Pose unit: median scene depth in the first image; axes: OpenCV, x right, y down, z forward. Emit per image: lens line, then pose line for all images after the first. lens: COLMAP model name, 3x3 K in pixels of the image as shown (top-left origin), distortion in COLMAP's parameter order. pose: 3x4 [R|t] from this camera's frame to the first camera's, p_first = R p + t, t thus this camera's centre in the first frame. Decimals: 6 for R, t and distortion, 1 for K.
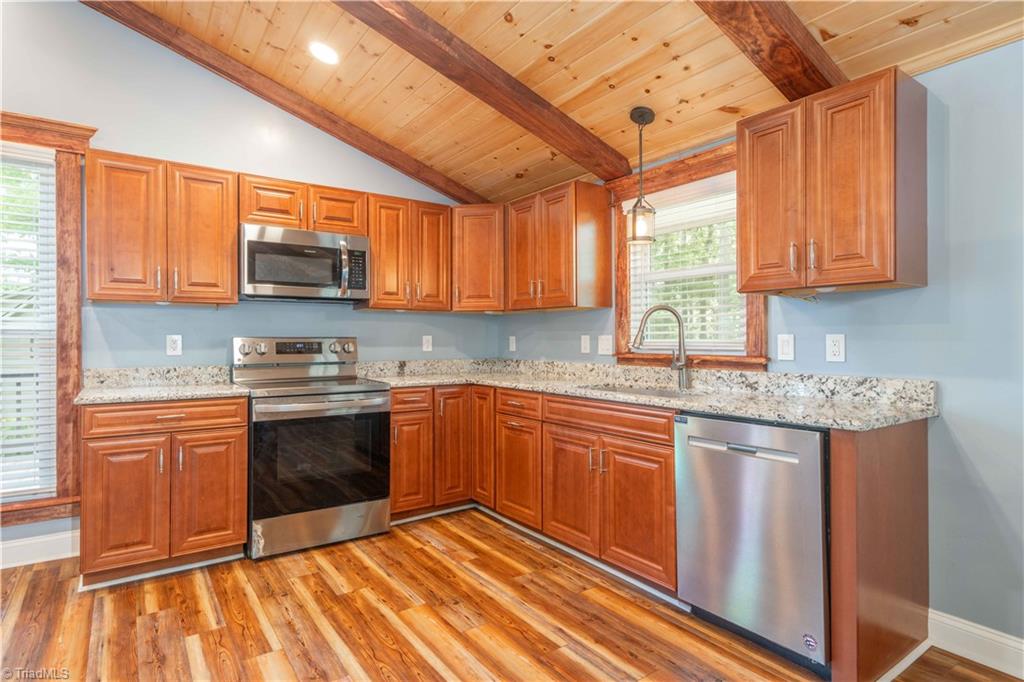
lens RADIAL K [[537.4, 0, 512.3], [0, 537.4, 322.7], [0, 0, 1]] dist [0.000968, -0.000141]
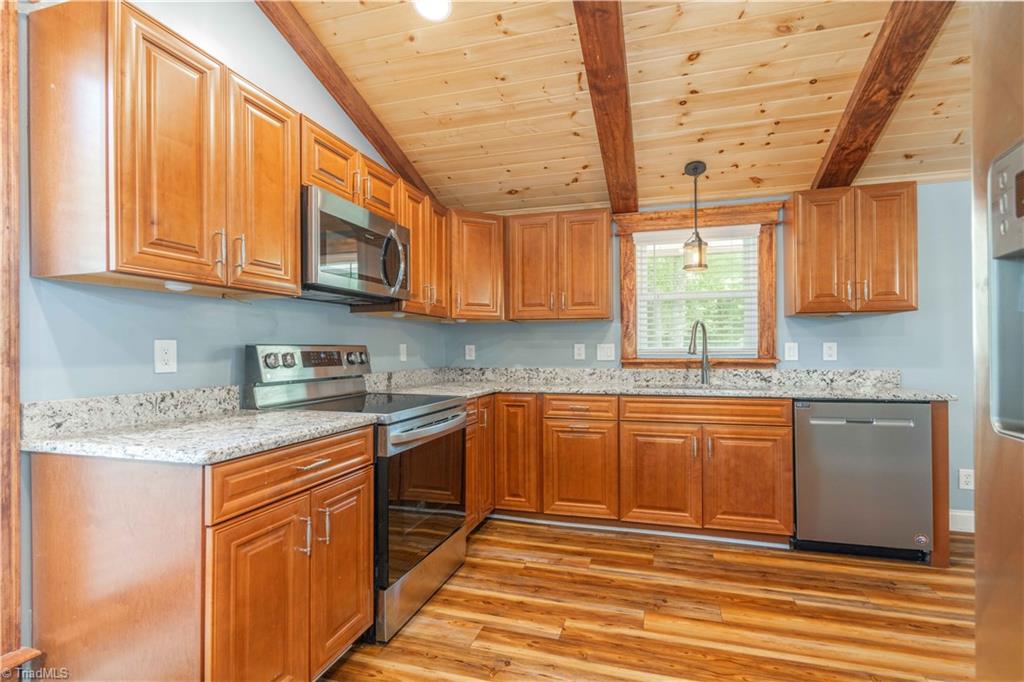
lens RADIAL K [[463.6, 0, 506.1], [0, 463.6, 332.3], [0, 0, 1]] dist [-0.003830, -0.000056]
pose [[0.804025, 0.019095, 0.594288, -0.730801], [-0.014038, 0.999815, -0.013133, 0.017627], [-0.594429, 0.002216, 0.804145, 0.383013]]
